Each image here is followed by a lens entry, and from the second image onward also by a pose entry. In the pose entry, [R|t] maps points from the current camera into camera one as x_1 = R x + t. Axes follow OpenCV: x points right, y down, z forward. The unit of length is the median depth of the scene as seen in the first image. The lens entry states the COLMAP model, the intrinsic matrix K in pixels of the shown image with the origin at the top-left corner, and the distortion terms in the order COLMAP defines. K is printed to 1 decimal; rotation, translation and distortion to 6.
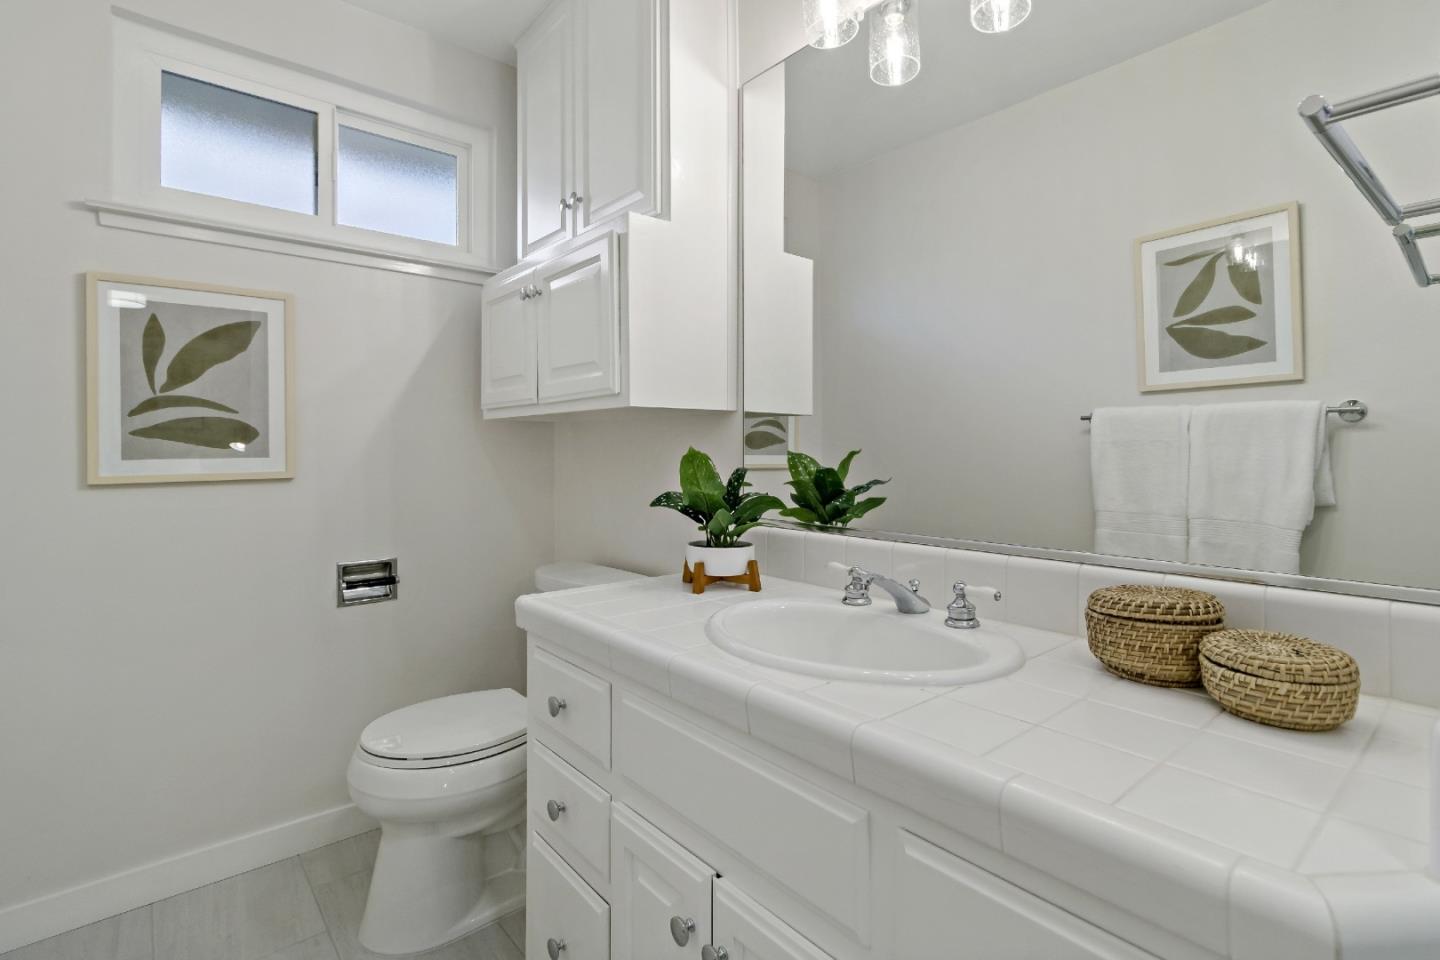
lens RADIAL K [[640.3, 0, 725.8], [0, 640.3, 451.2], [0, 0, 1]] dist [-0.000774, 0.000116]
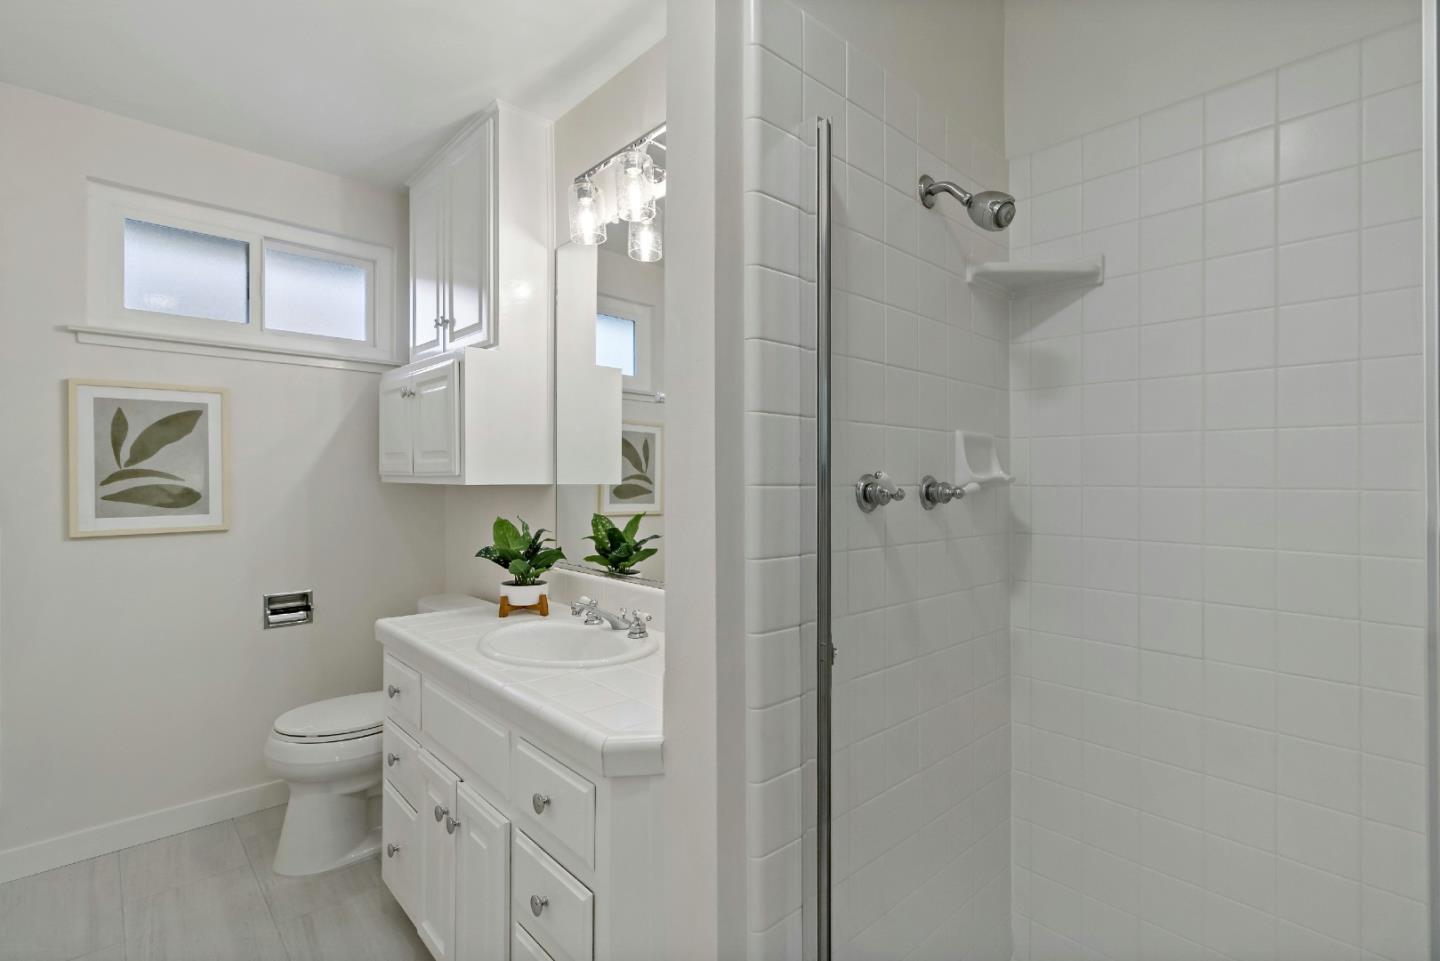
lens RADIAL K [[671.5, 0, 733.9], [0, 671.5, 475.6], [0, 0, 1]] dist [-0.000317, 0.000568]
pose [[0.999799, 0.003152, 0.019786, 0.365985], [-0.003282, 0.999973, 0.006537, -0.090886], [-0.019765, -0.006601, 0.999783, -0.434289]]
